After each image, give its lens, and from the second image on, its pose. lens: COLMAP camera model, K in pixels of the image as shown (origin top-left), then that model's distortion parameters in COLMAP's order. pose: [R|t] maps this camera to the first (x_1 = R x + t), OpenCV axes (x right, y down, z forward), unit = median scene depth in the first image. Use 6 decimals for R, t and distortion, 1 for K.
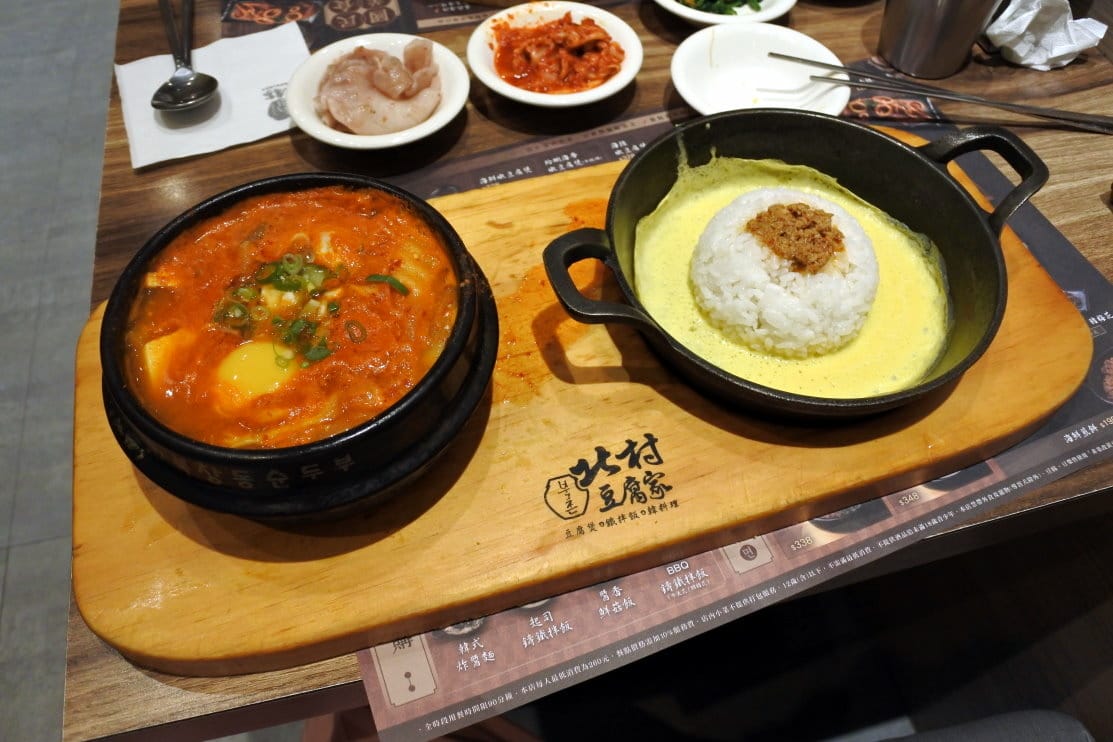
lens RADIAL K [[884.3, 0, 556.5], [0, 884.3, 371.0], [0, 0, 1]] dist [-0.137017, 0.099054]
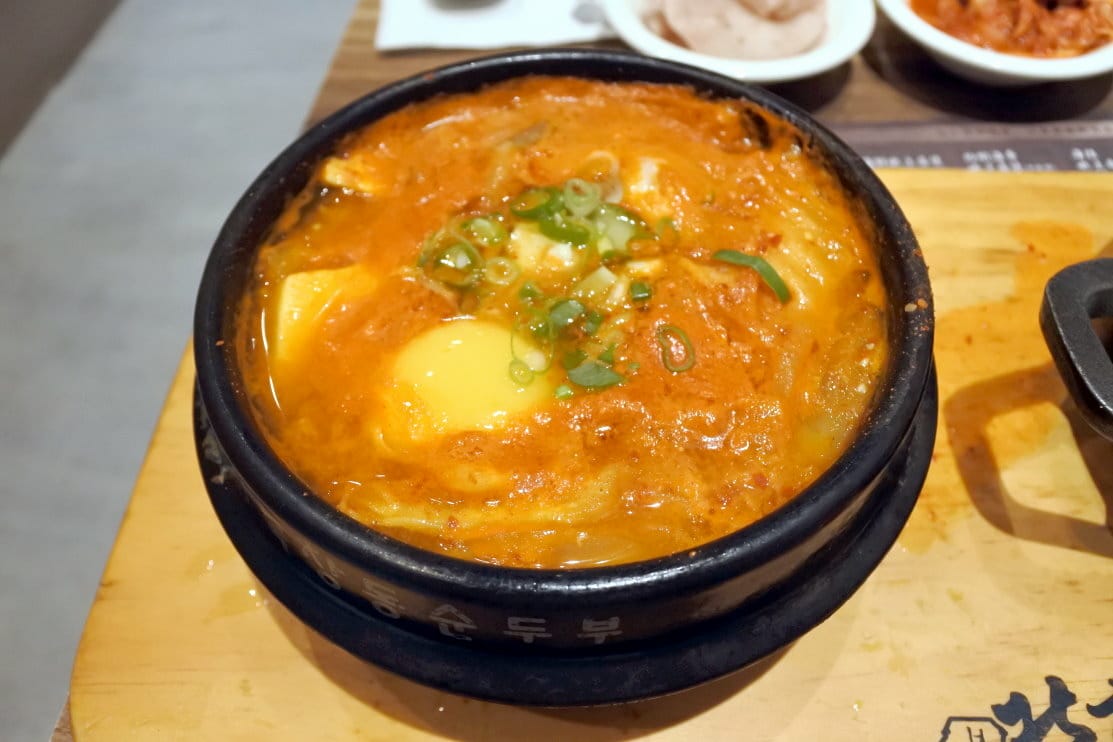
lens RADIAL K [[884.3, 0, 556.5], [0, 884.3, 371.0], [0, 0, 1]] dist [-0.137017, 0.099054]
pose [[0.942967, 0.245210, -0.225135, -0.165846], [-0.250336, 0.968141, 0.005950, -0.018093], [0.219422, 0.050749, 0.974309, 0.466966]]
